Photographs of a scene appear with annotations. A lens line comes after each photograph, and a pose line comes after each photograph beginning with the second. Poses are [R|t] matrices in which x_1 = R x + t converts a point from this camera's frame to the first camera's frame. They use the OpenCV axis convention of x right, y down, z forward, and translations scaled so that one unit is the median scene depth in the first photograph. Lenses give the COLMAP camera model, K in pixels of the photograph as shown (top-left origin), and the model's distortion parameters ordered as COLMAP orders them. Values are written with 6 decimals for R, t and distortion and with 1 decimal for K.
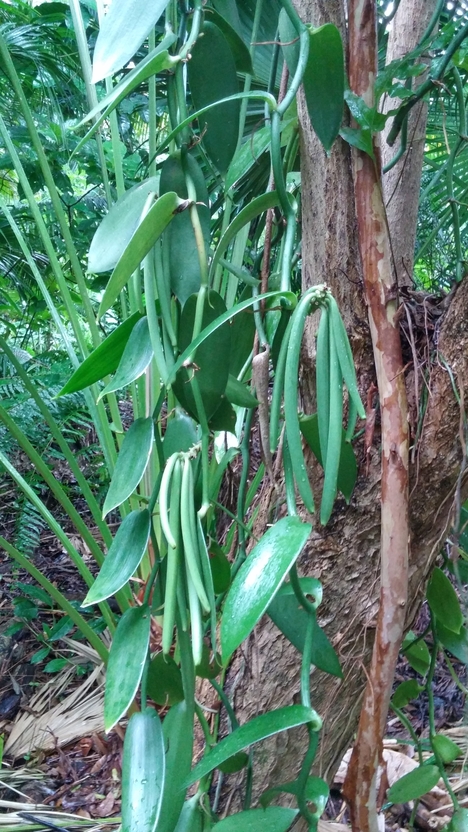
lens RADIAL K [[801.6, 0, 234.0], [0, 801.6, 416.0], [0, 0, 1]] dist [-0.134804, -0.002673]
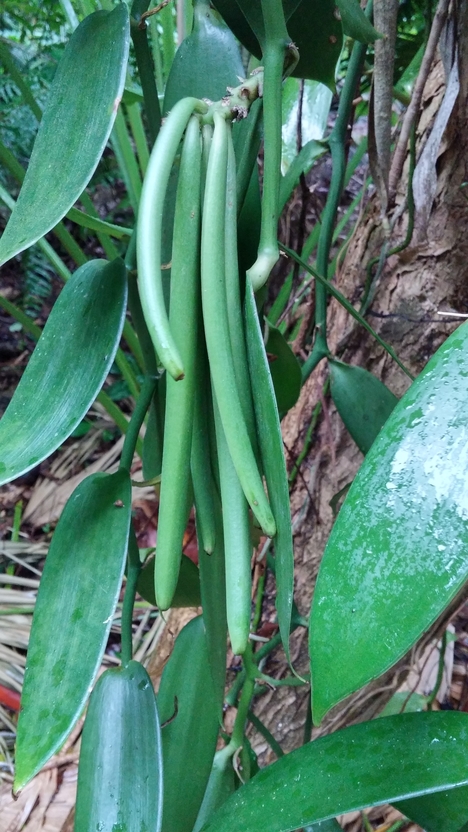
lens RADIAL K [[847.2, 0, 265.6], [0, 847.2, 413.2], [0, 0, 1]] dist [0.215559, -0.002347]
pose [[0.999334, 0.034877, -0.010763, -0.021203], [-0.030249, 0.956378, 0.290560, 0.047721], [0.020427, -0.290041, 0.956796, 0.422370]]
